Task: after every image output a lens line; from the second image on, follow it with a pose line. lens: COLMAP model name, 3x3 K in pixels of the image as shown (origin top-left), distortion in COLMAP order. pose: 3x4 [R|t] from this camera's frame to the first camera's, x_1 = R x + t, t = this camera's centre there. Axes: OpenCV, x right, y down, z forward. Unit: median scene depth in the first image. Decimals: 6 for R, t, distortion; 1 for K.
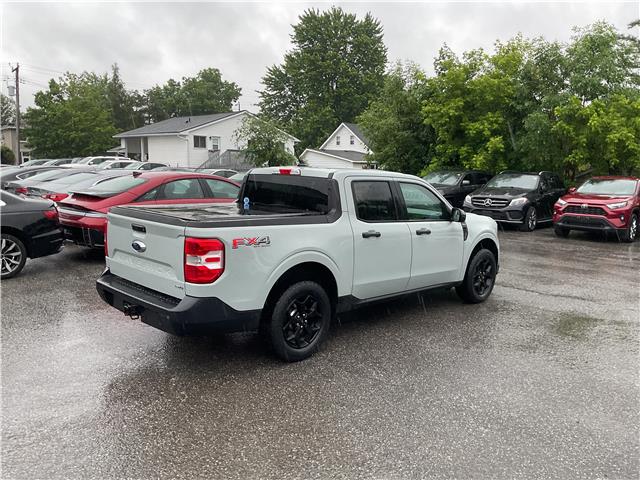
lens RADIAL K [[525.8, 0, 320.0], [0, 525.8, 240.0], [0, 0, 1]] dist [0.052821, -0.096743]
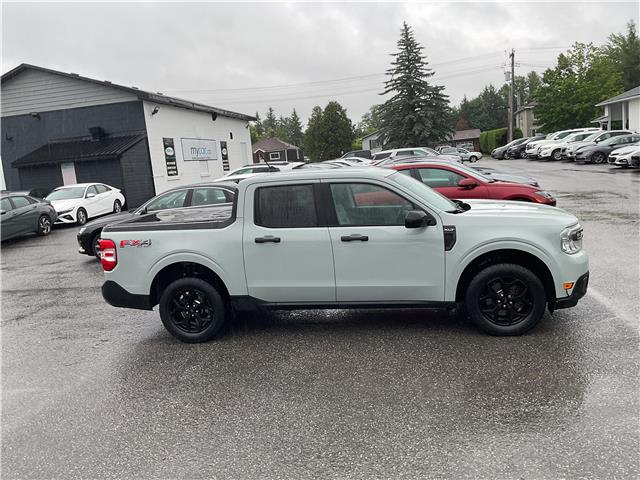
lens RADIAL K [[525.8, 0, 320.0], [0, 525.8, 240.0], [0, 0, 1]] dist [0.052821, -0.096743]
pose [[0.577377, 0.055988, -0.814556, 0.512557], [-0.011901, 0.998117, 0.060169, -0.037813], [0.816391, -0.025046, 0.576956, 0.257243]]
